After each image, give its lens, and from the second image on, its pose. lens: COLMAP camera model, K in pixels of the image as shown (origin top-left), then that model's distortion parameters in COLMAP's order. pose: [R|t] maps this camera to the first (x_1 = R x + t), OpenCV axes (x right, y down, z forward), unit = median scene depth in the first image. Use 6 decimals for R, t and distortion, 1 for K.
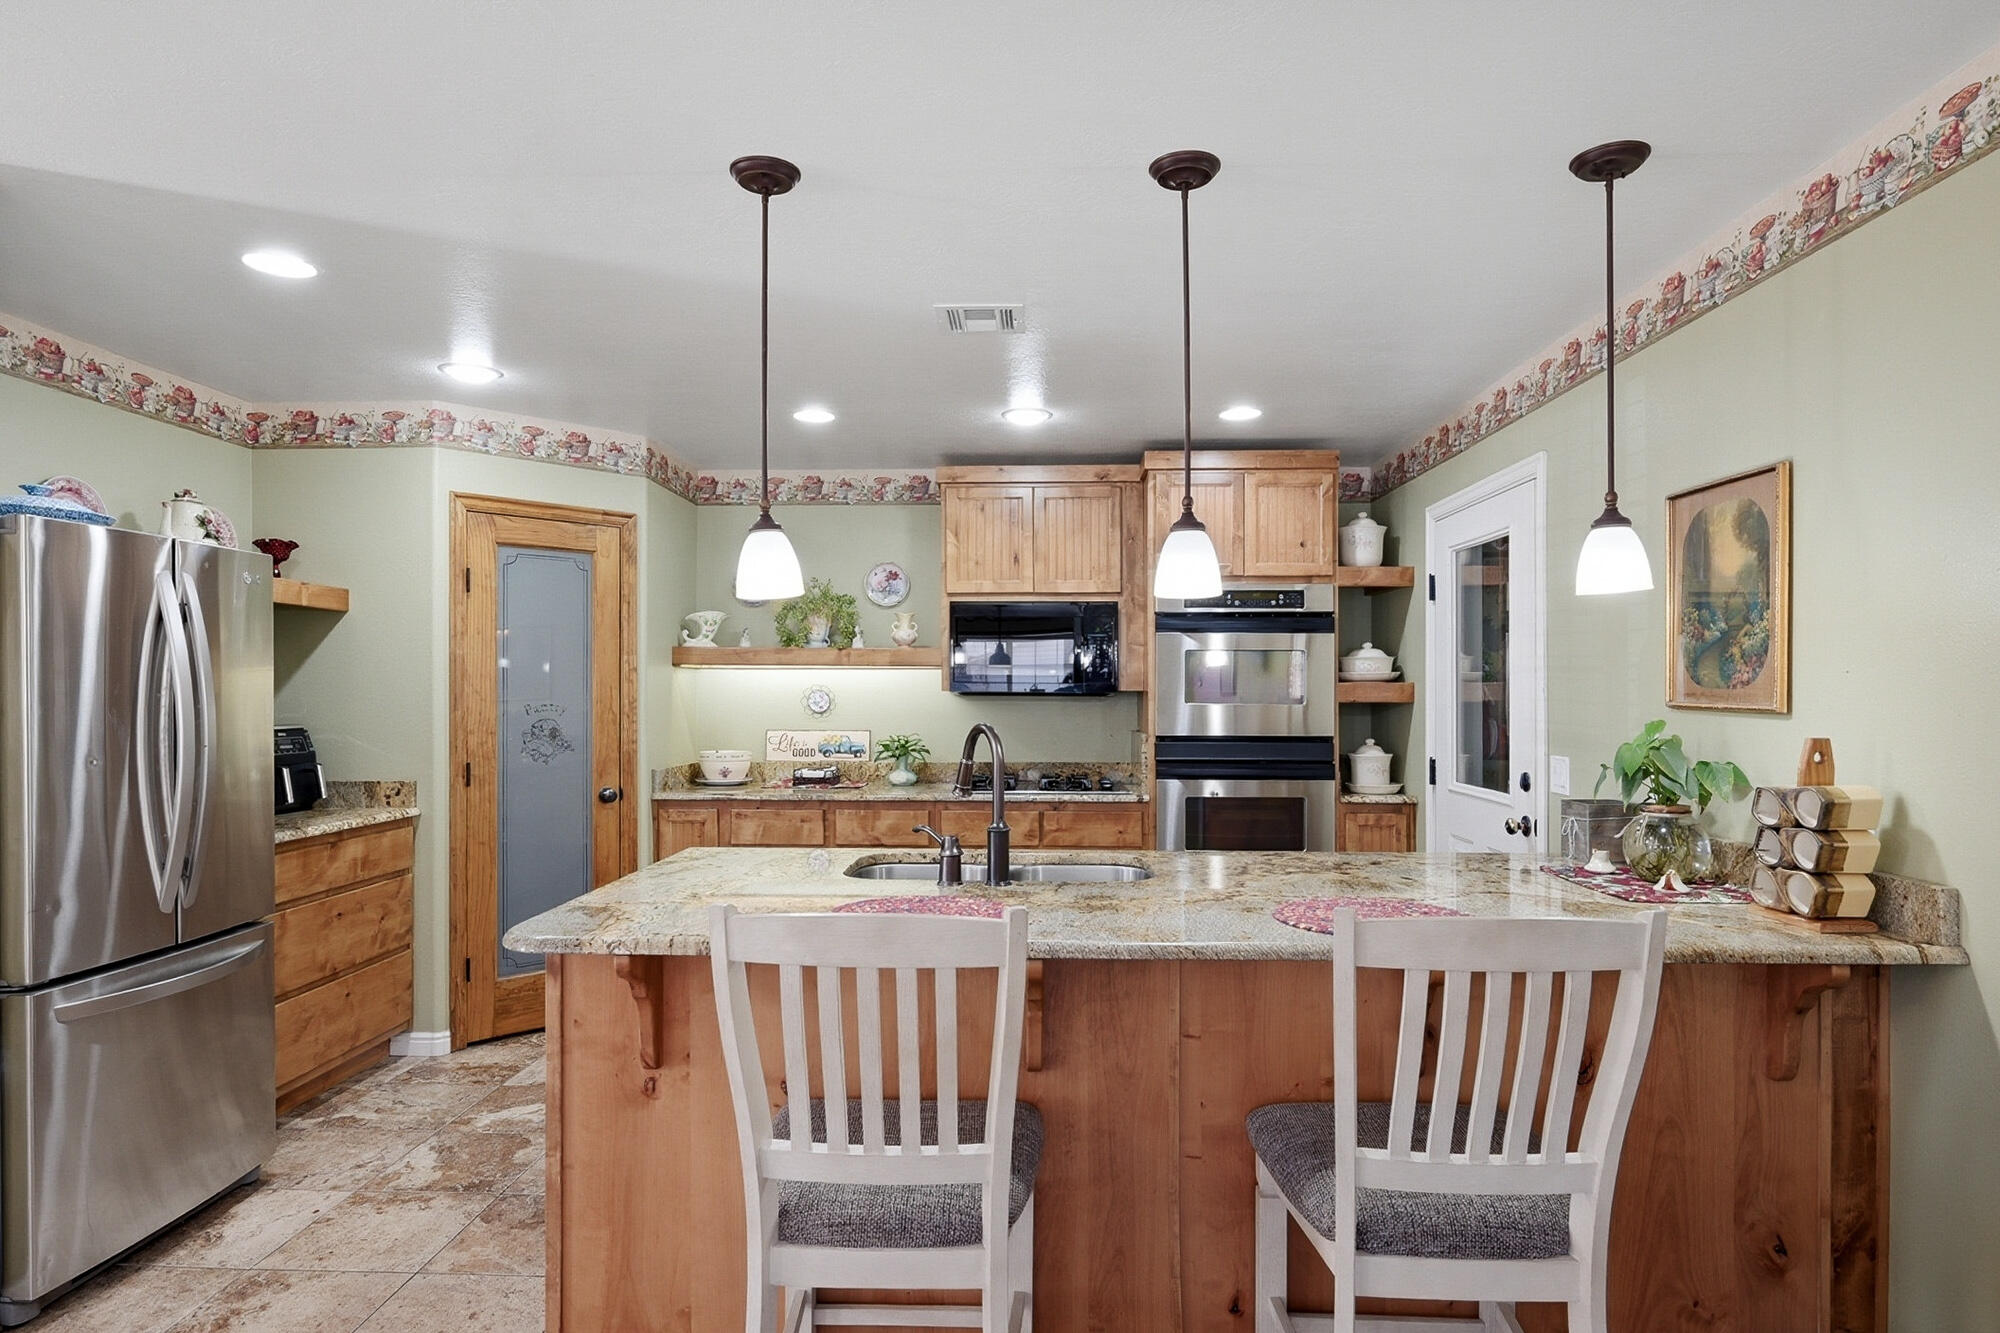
lens RADIAL K [[1100.2, 0, 1000.9], [0, 1100.2, 693.2], [0, 0, 1]] dist [-0.002732, 0.000551]
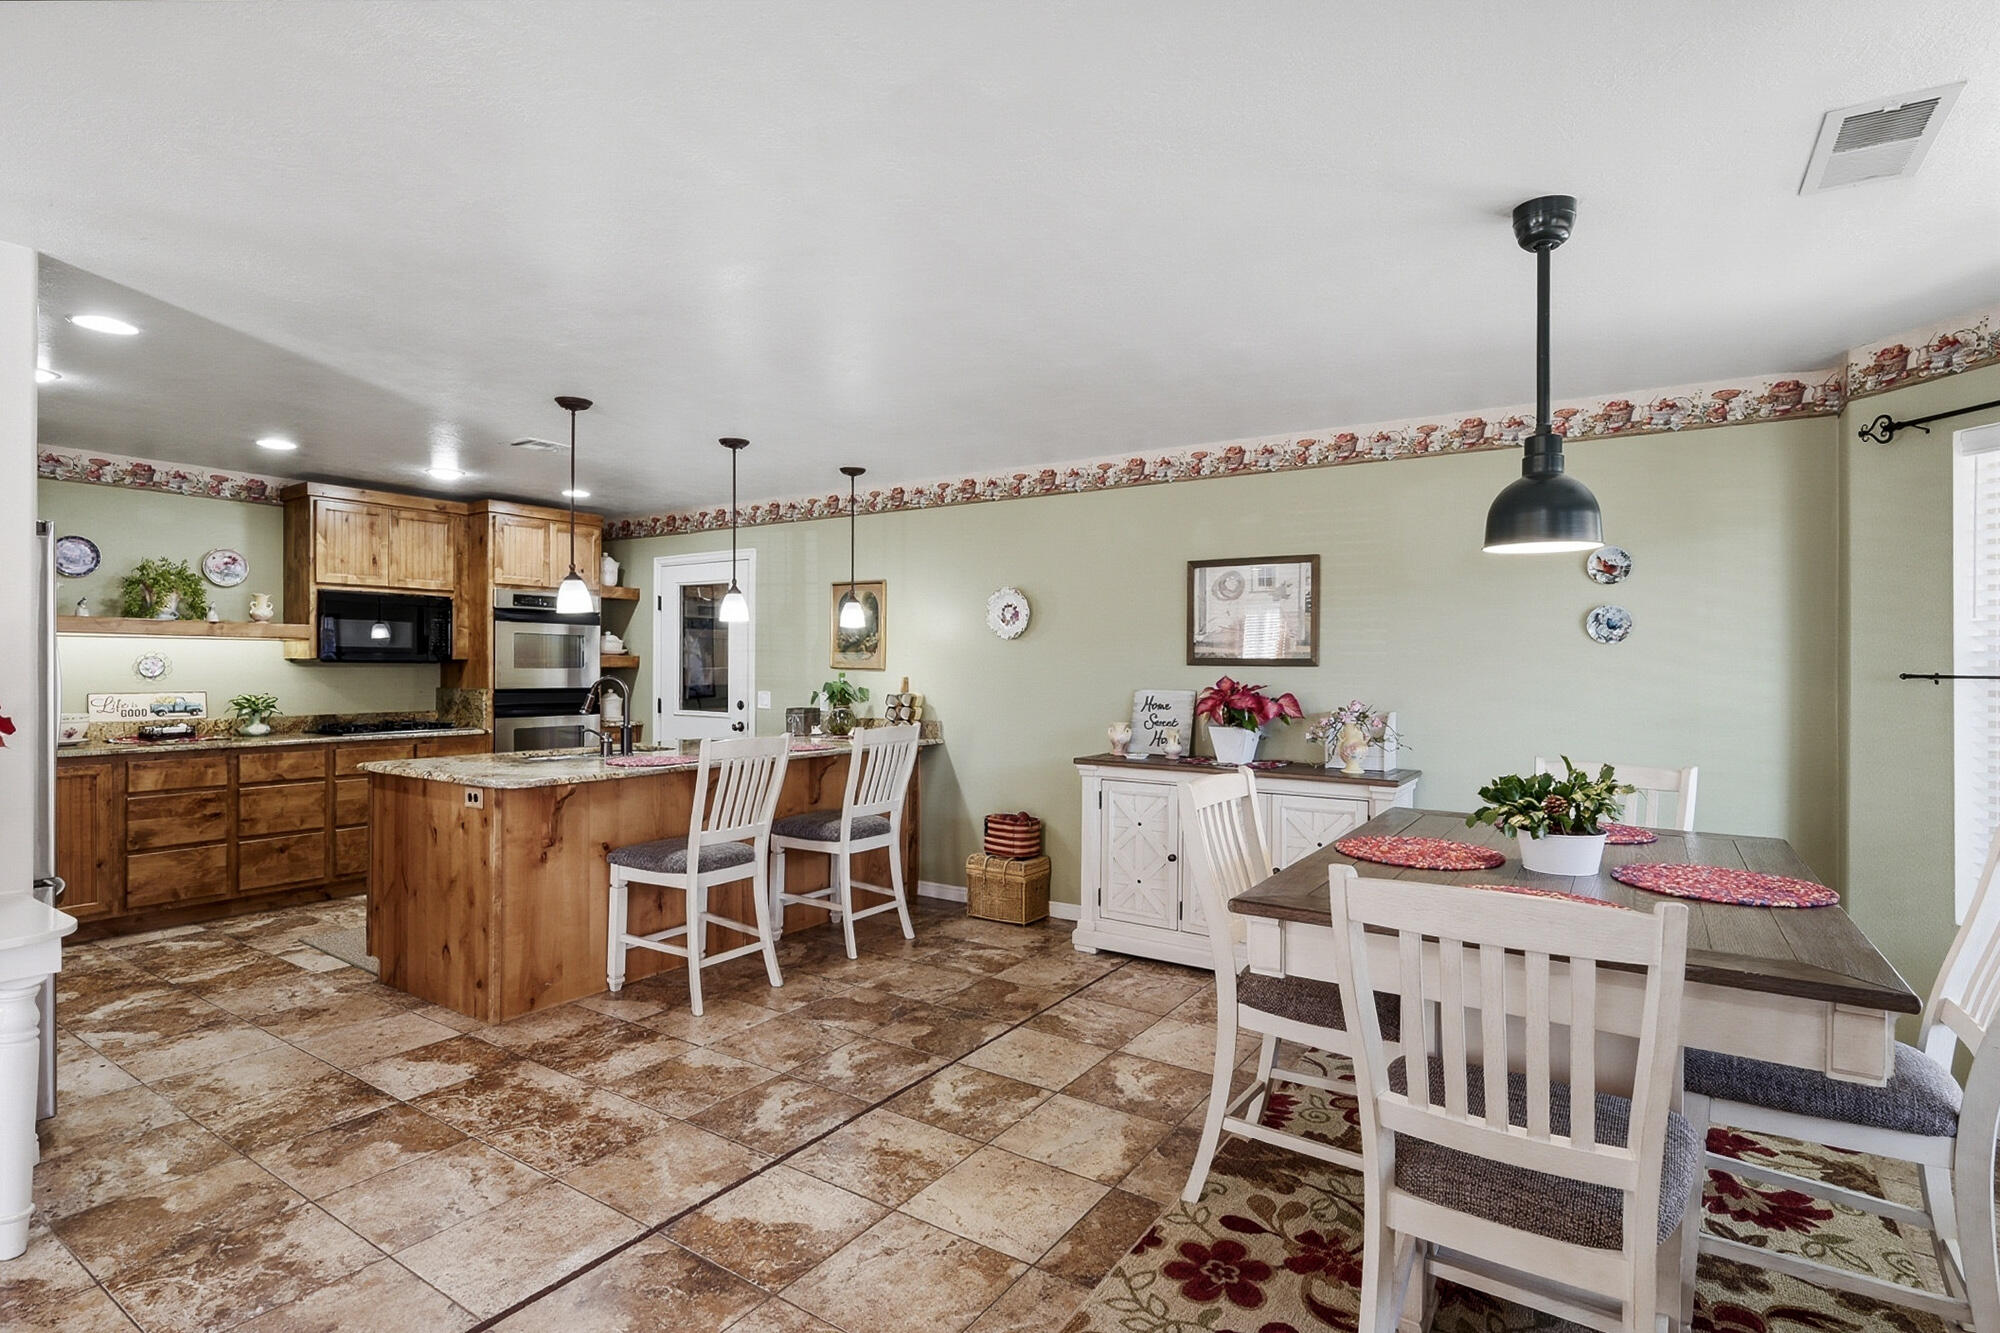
lens RADIAL K [[981.7, 0, 999.3], [0, 981.7, 665.9], [0, 0, 1]] dist [-0.001567, -0.001525]
pose [[0.523959, 0.001168, 0.851743, -0.656781], [-0.003528, 0.999993, 0.000798, 0.003036], [-0.851736, -0.003423, 0.523960, -0.297935]]
